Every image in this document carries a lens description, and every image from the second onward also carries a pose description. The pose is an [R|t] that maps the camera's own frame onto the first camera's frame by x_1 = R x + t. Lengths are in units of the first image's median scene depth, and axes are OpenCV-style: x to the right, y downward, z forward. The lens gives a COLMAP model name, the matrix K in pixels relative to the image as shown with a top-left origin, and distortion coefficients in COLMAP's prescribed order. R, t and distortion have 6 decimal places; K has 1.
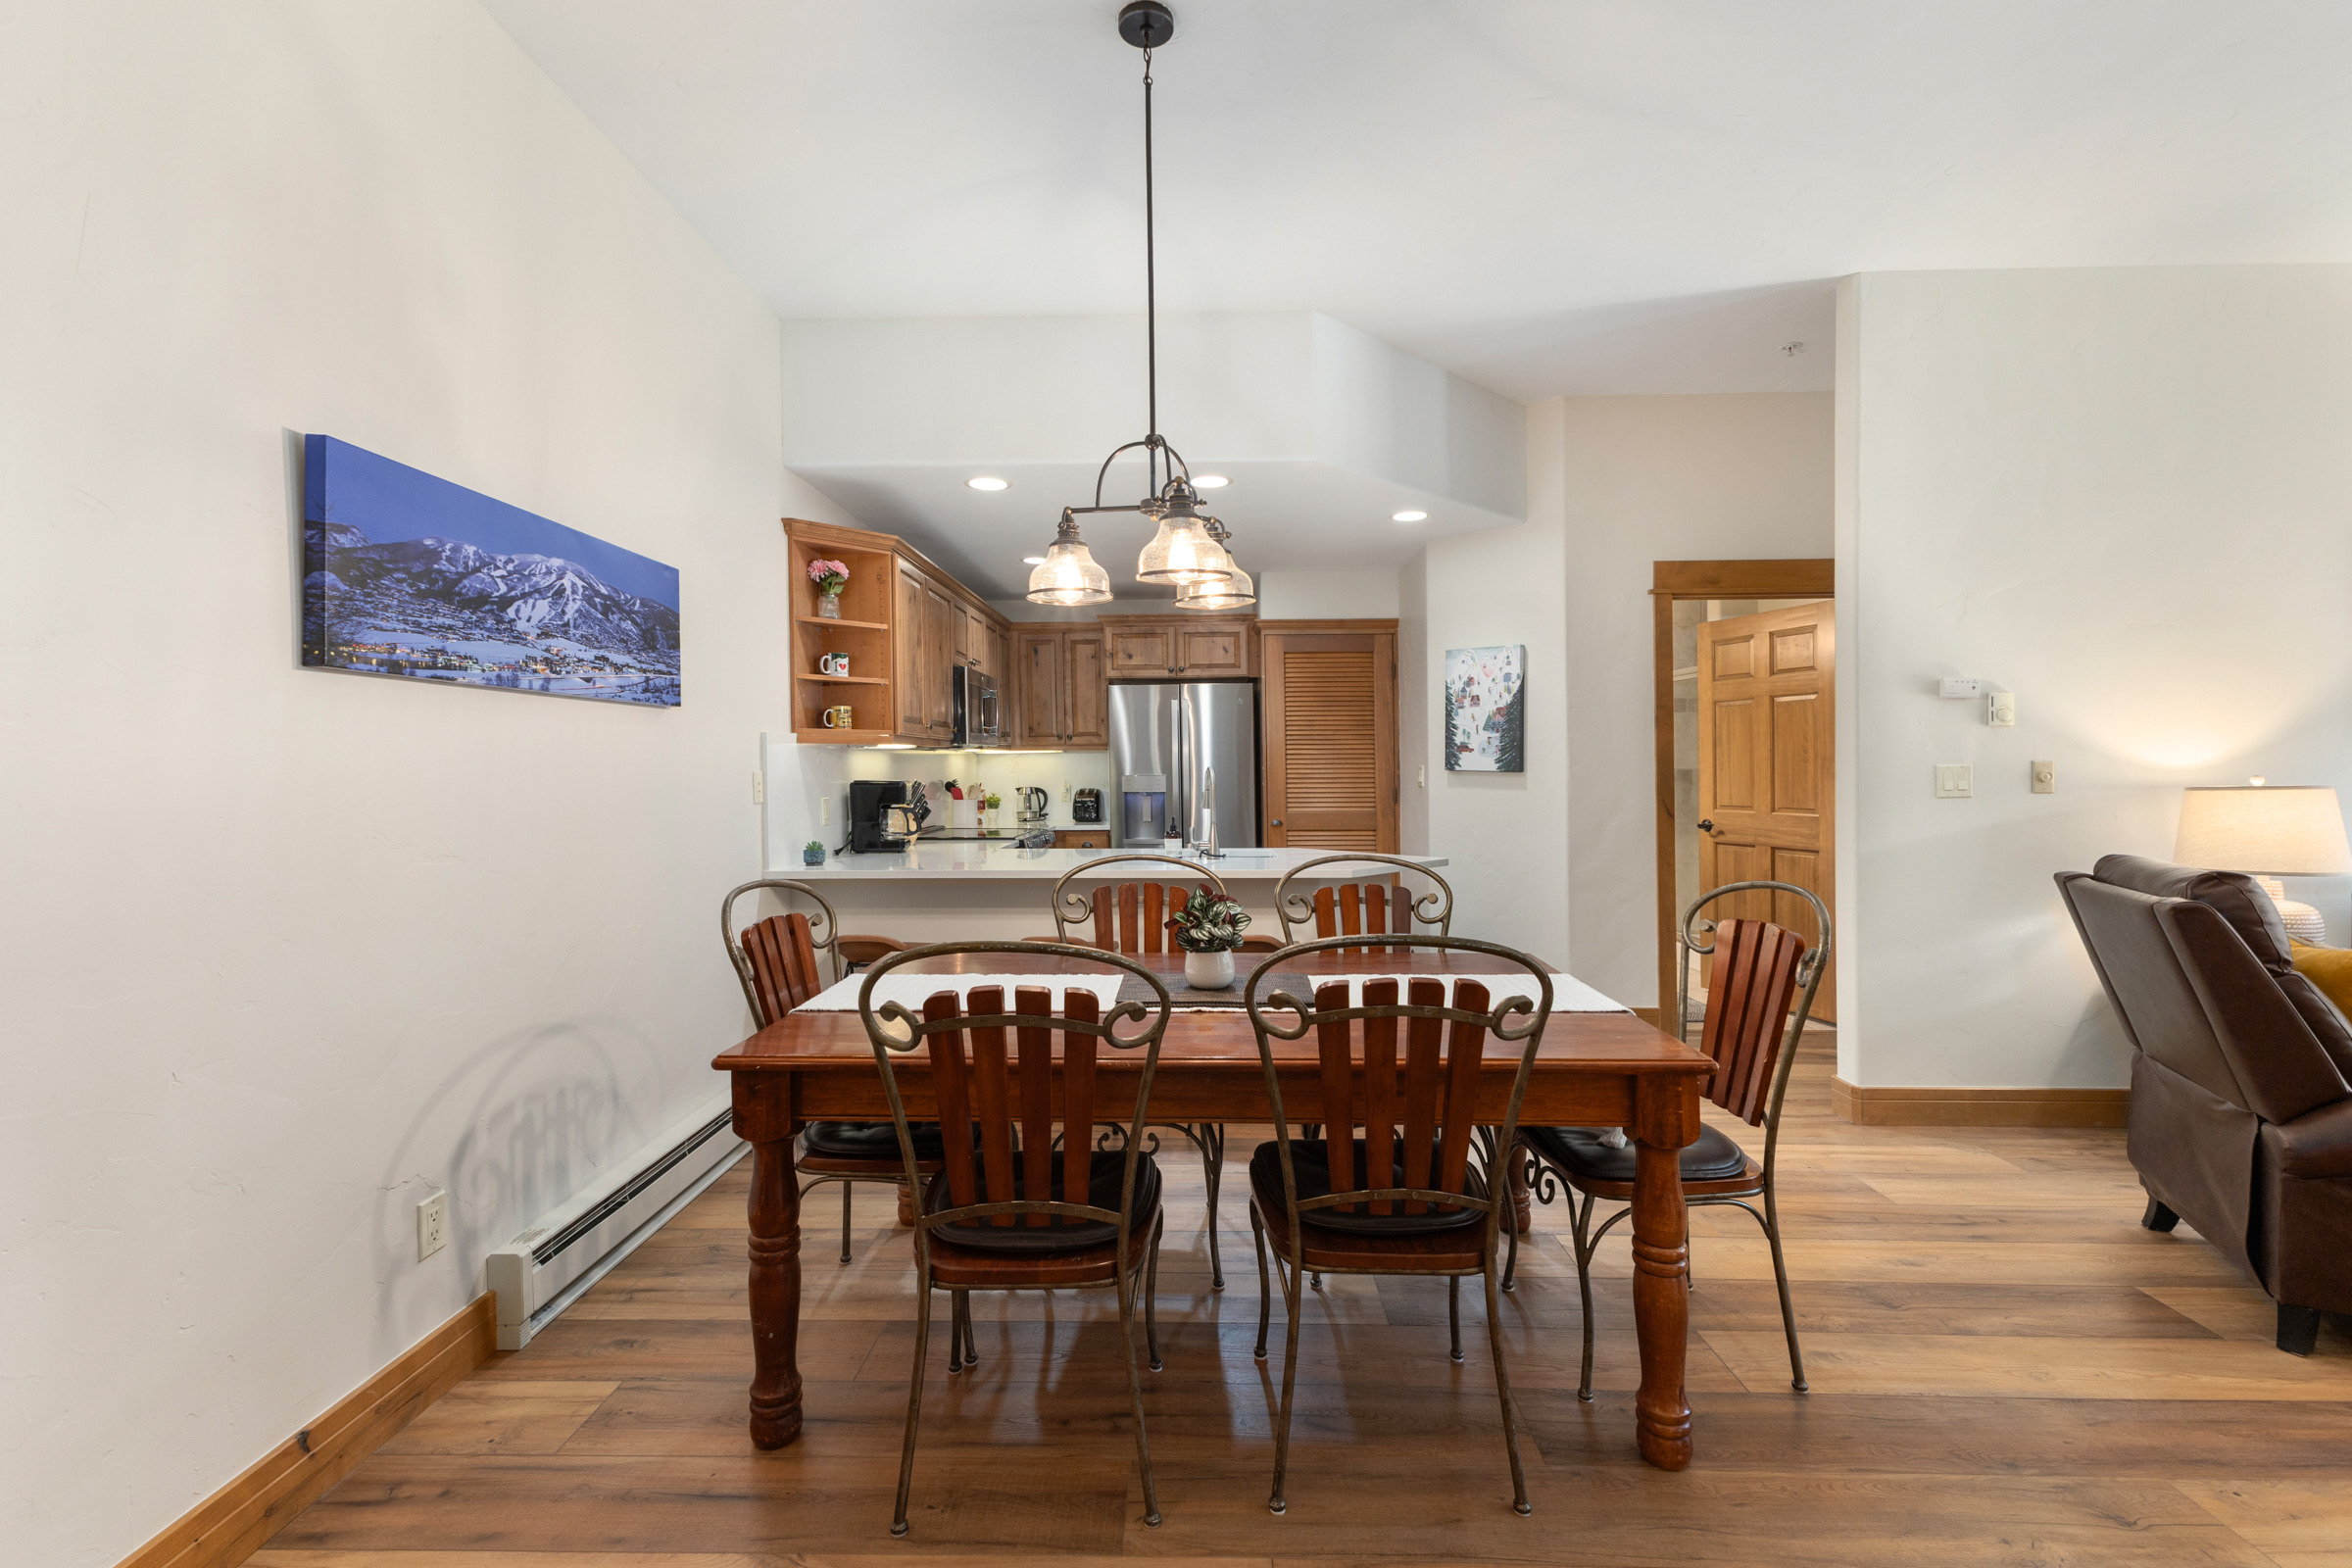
lens RADIAL K [[1020.5, 0, 1167.4], [0, 1020.5, 772.0], [0, 0, 1]] dist [0.007915, -0.000276]
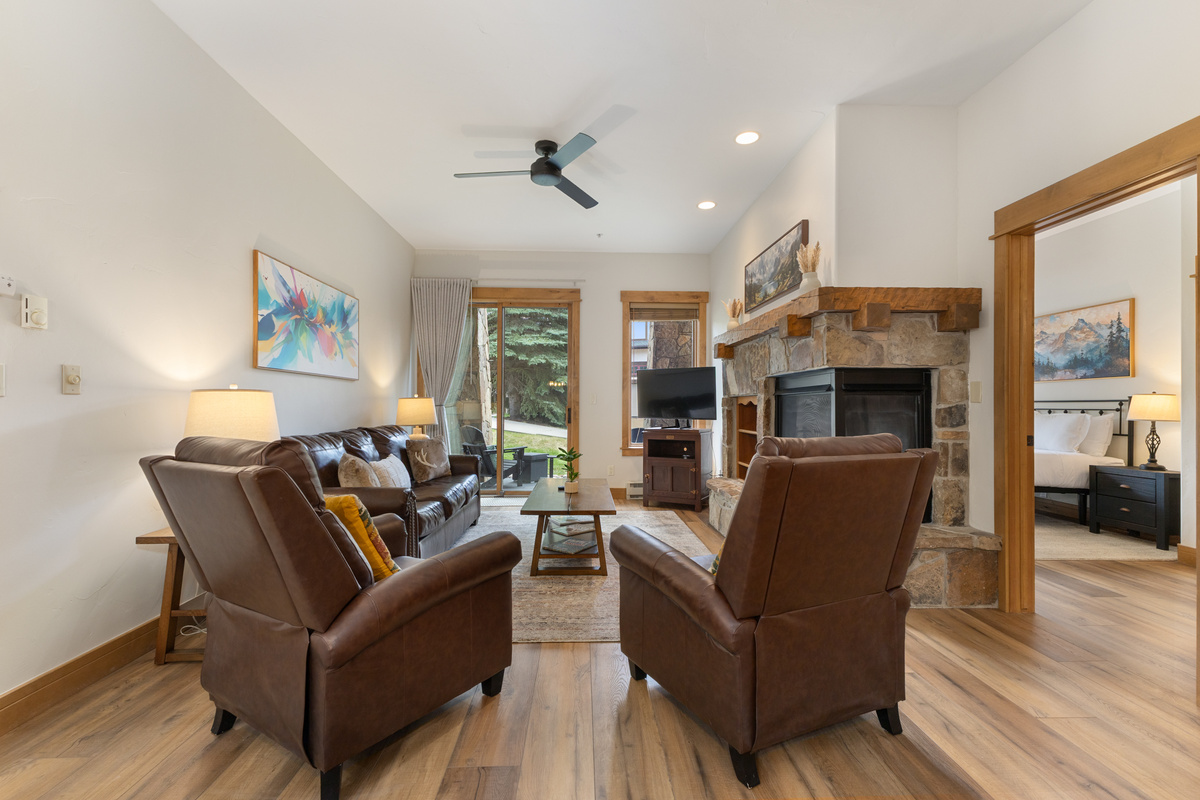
lens RADIAL K [[520.8, 0, 599.2], [0, 520.8, 405.3], [0, 0, 1]] dist [0.005323, 0.000207]
pose [[-0.066344, 0.004877, 0.997785, 0.293620], [0.004265, 0.999980, -0.004605, 0.045889], [-0.997788, 0.003950, -0.066364, 0.560232]]
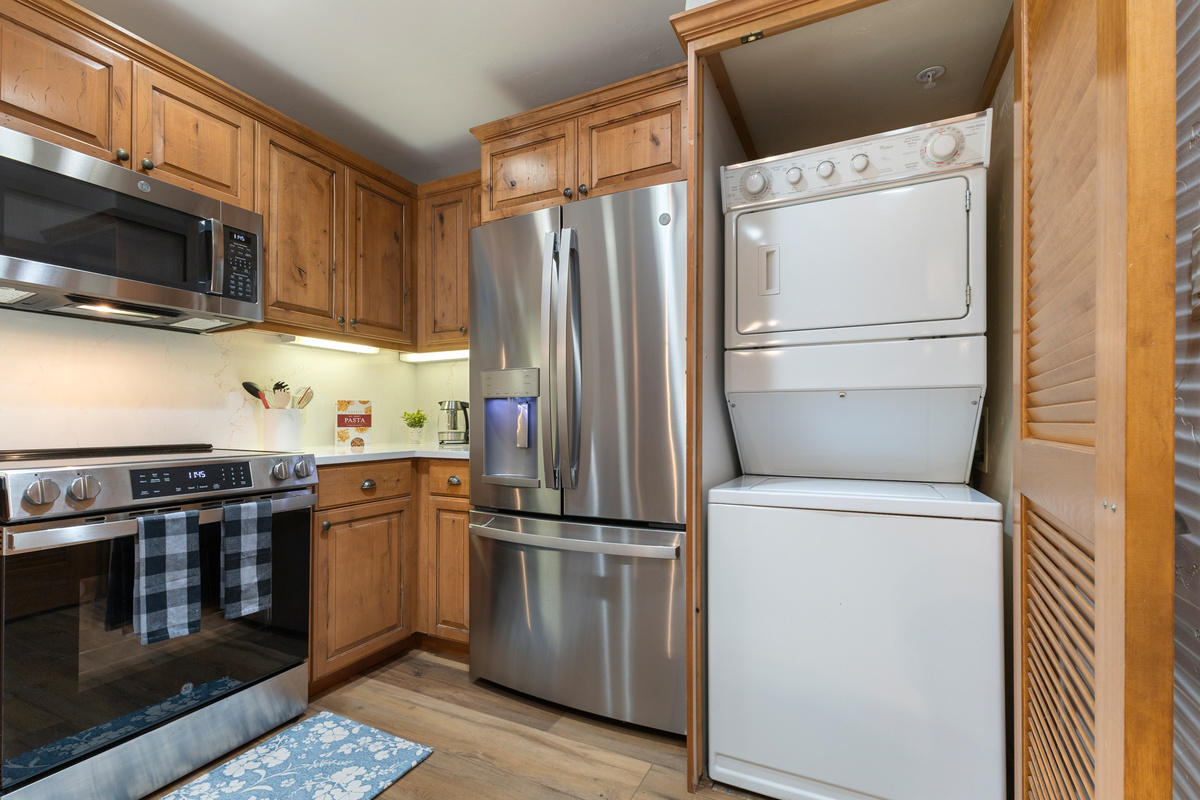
lens RADIAL K [[545.9, 0, 593.7], [0, 545.9, 415.3], [0, 0, 1]] dist [0.009248, 0.000123]
pose [[0.908413, 0.003594, -0.418058, 0.326380], [-0.009702, 0.999875, -0.012487, 0.071289], [0.417961, 0.015399, 0.908334, 1.556693]]
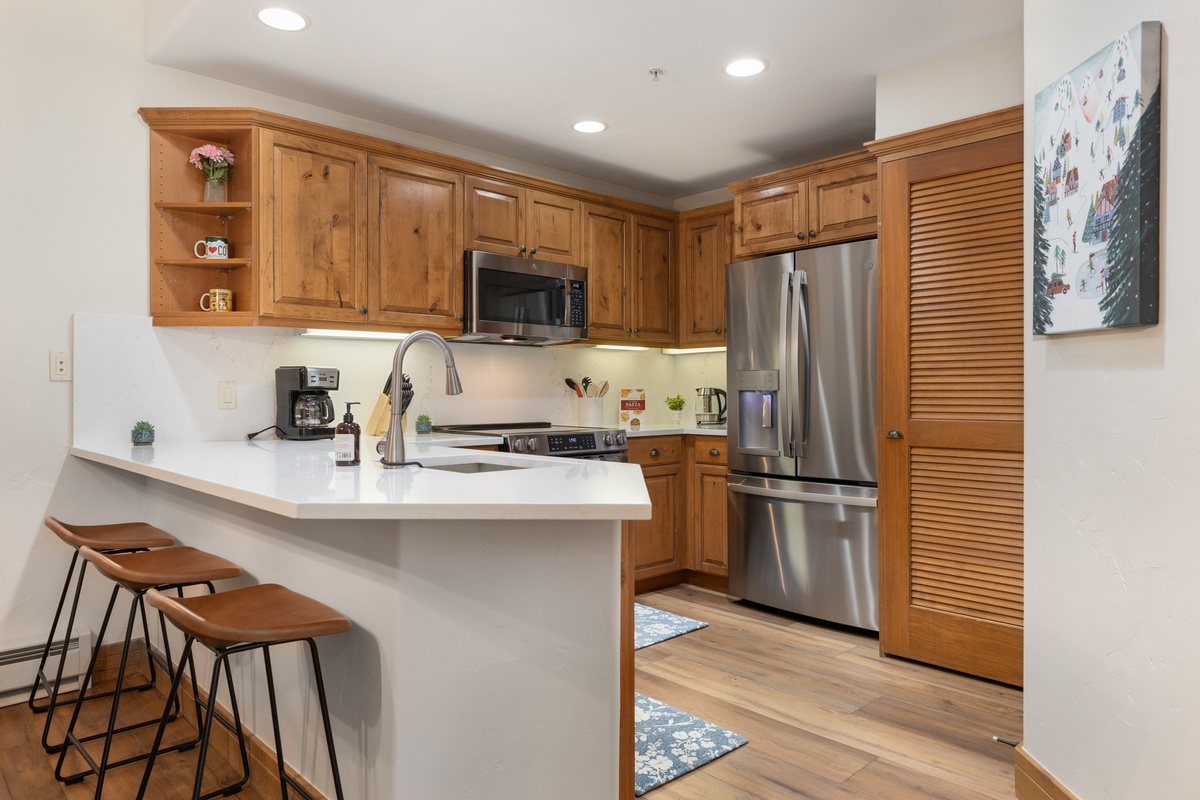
lens RADIAL K [[769.2, 0, 600.5], [0, 769.2, 387.9], [0, 0, 1]] dist [0.004907, -0.001628]
pose [[0.711151, -0.000336, -0.703039, 0.674101], [-0.007187, 0.999944, -0.007748, 0.049678], [0.703003, 0.010563, 0.711109, 1.016937]]
